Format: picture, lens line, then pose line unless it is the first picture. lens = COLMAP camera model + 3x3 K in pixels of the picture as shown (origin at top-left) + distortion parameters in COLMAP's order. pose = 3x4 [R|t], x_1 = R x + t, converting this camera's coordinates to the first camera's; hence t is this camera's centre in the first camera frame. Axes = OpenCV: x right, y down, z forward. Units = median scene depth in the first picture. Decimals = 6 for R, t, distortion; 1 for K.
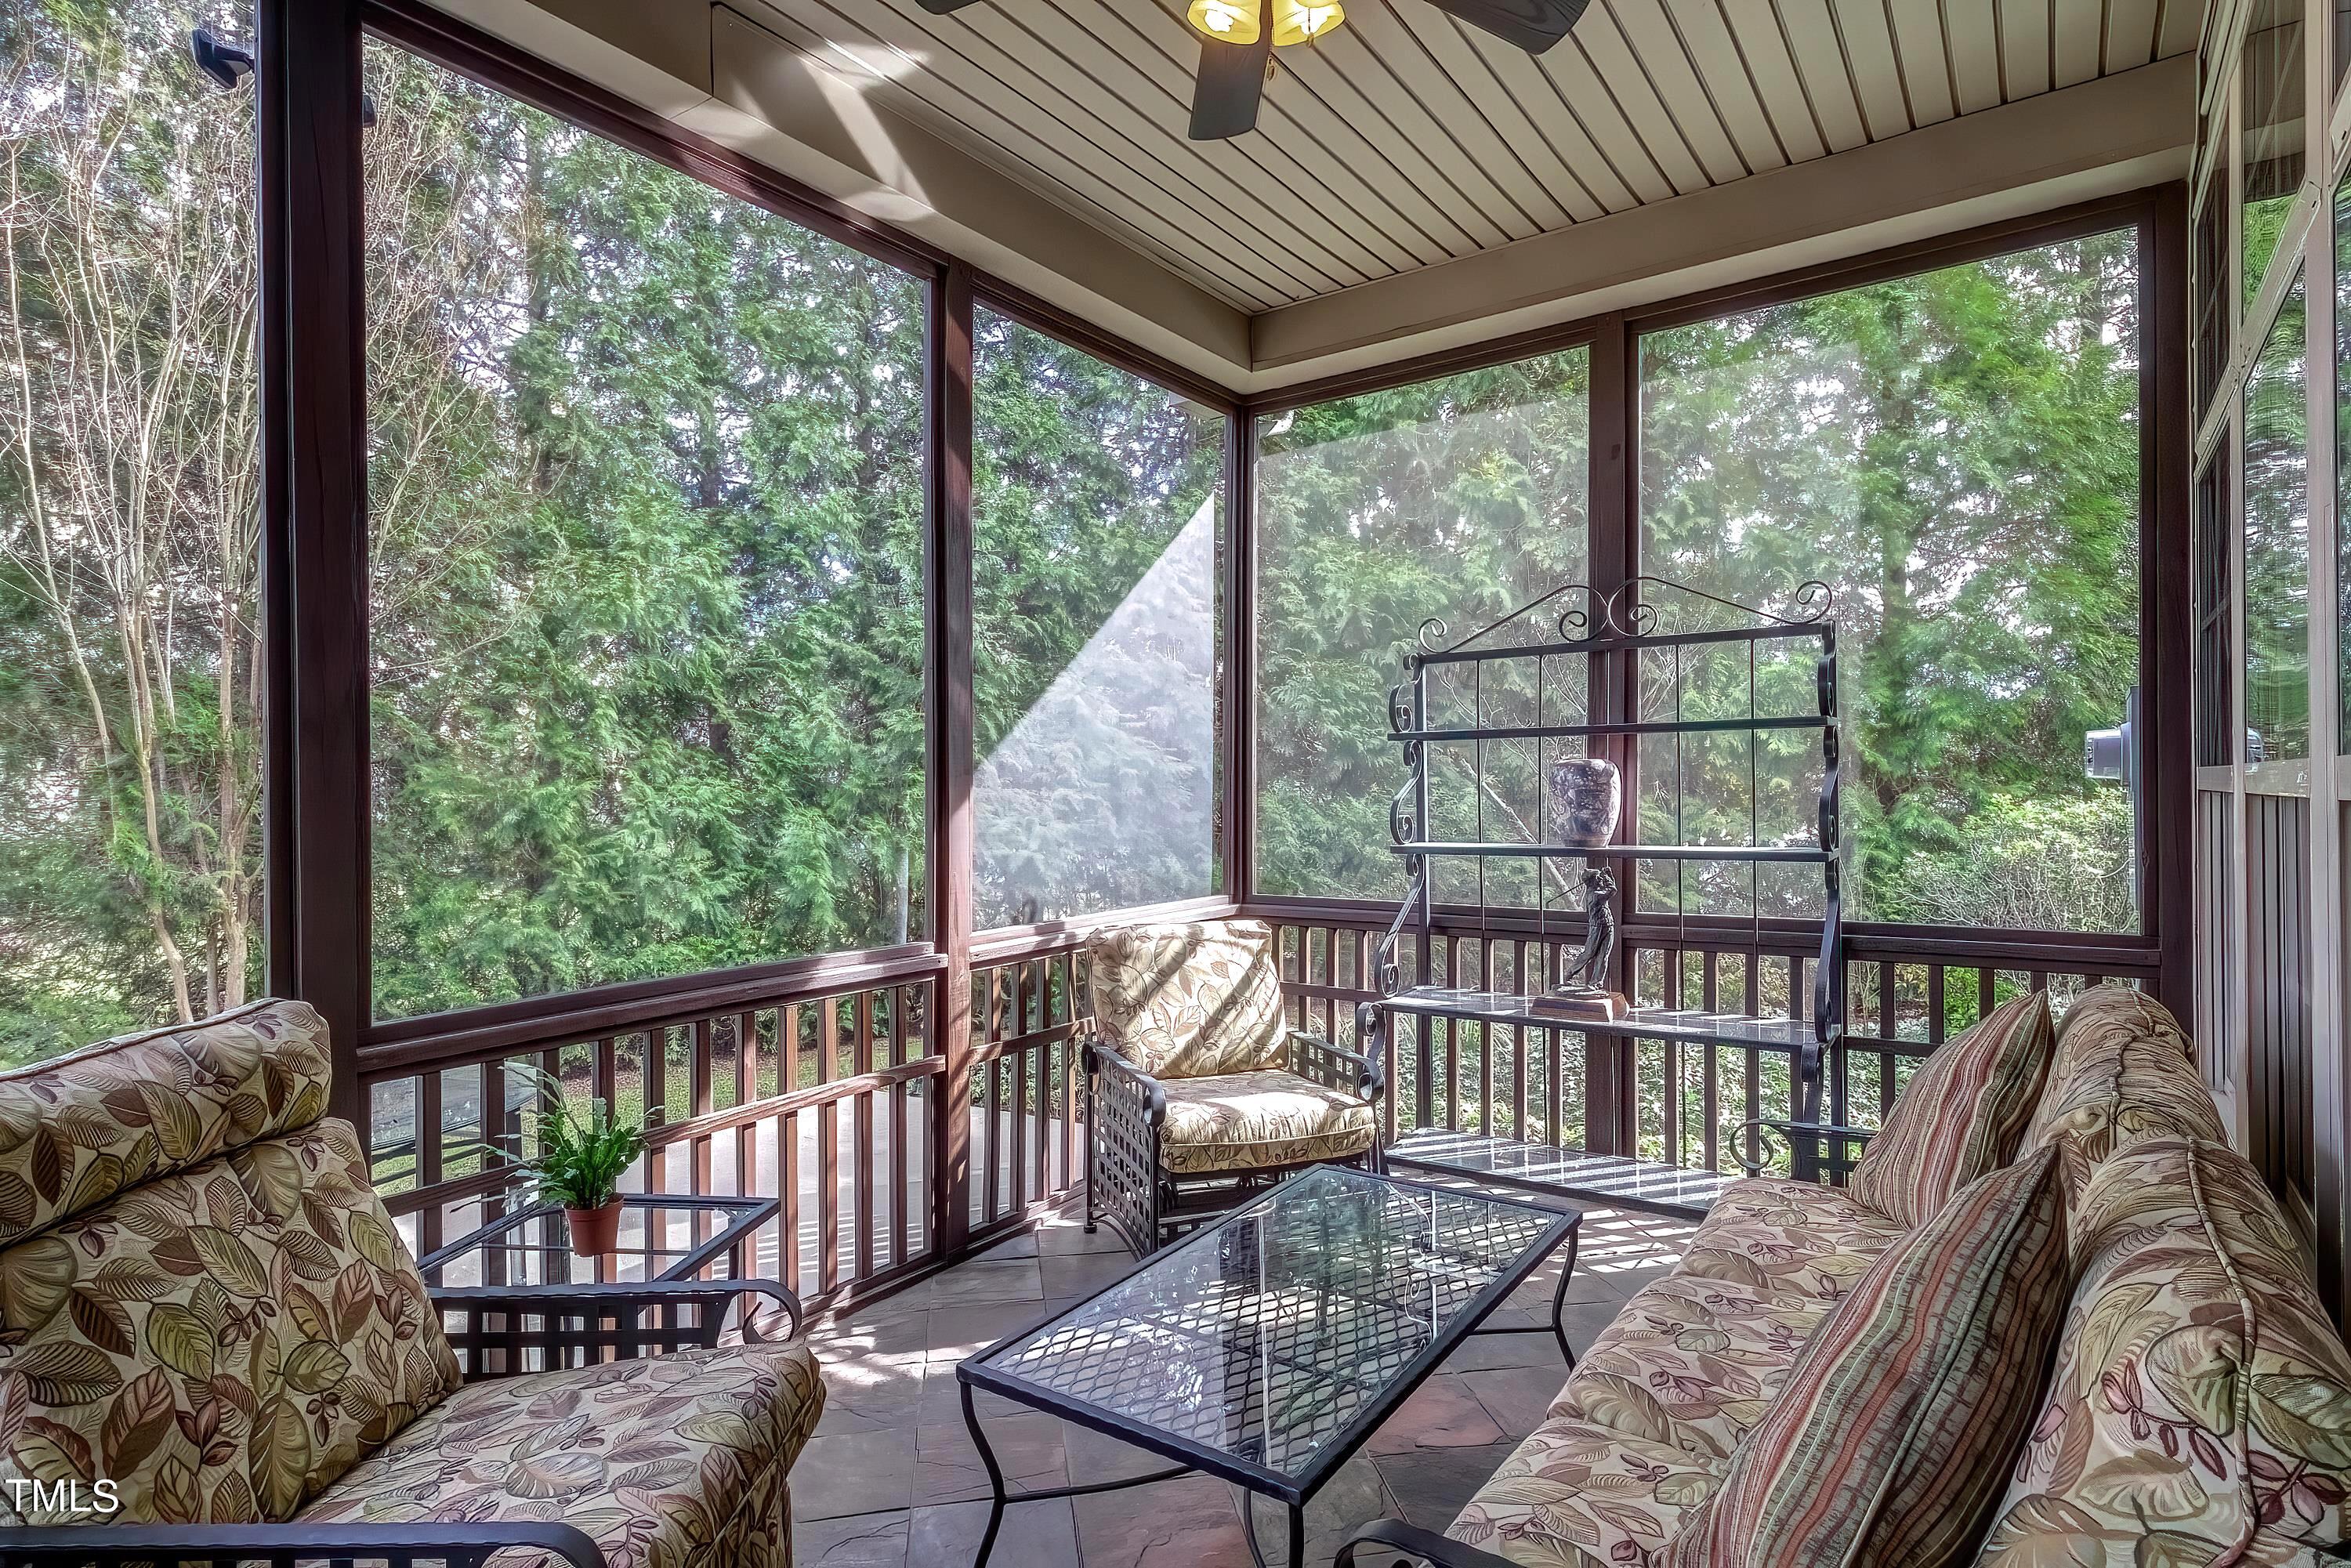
lens RADIAL K [[1216.7, 0, 1190.8], [0, 1216.7, 780.1], [0, 0, 1]] dist [0.005192, 0.000026]
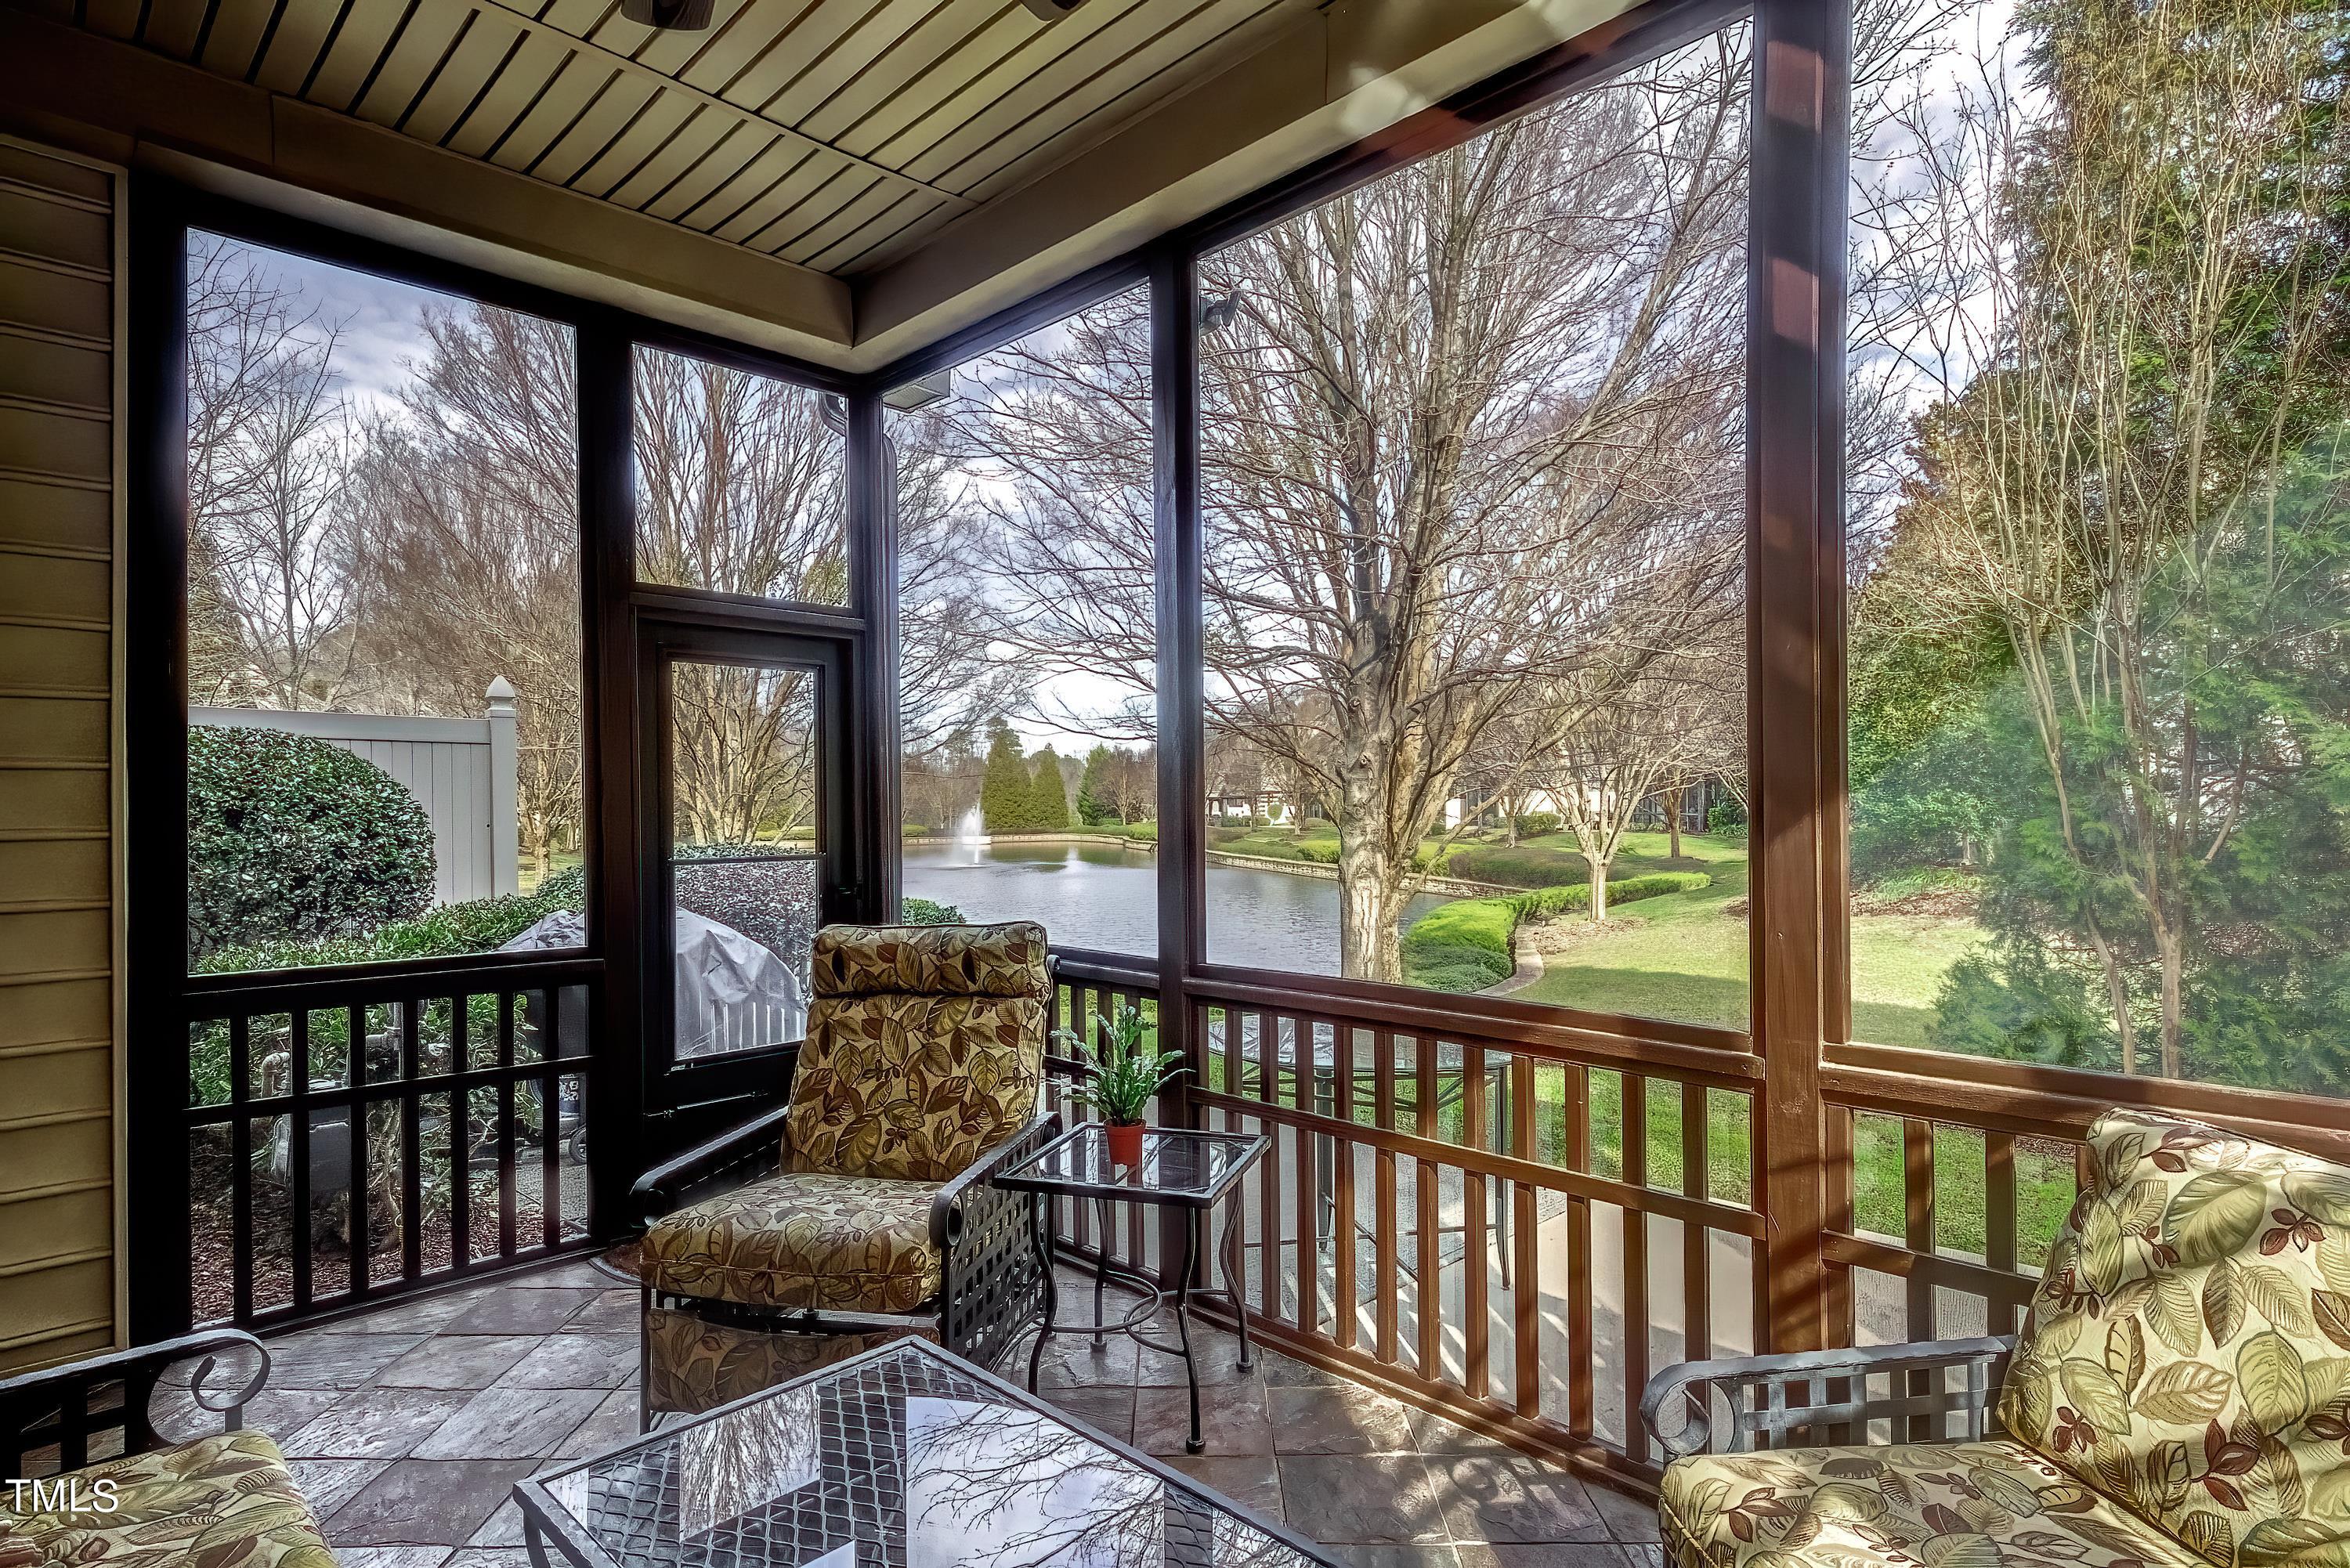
lens RADIAL K [[1216.1, 0, 1194.9], [0, 1216.1, 799.9], [0, 0, 1]] dist [0.005192, 0.000026]
pose [[-0.153037, 0.013671, -0.988126, 0.440621], [0.008438, 0.999886, 0.012527, -0.003432], [0.988184, -0.006421, -0.153135, 0.750261]]
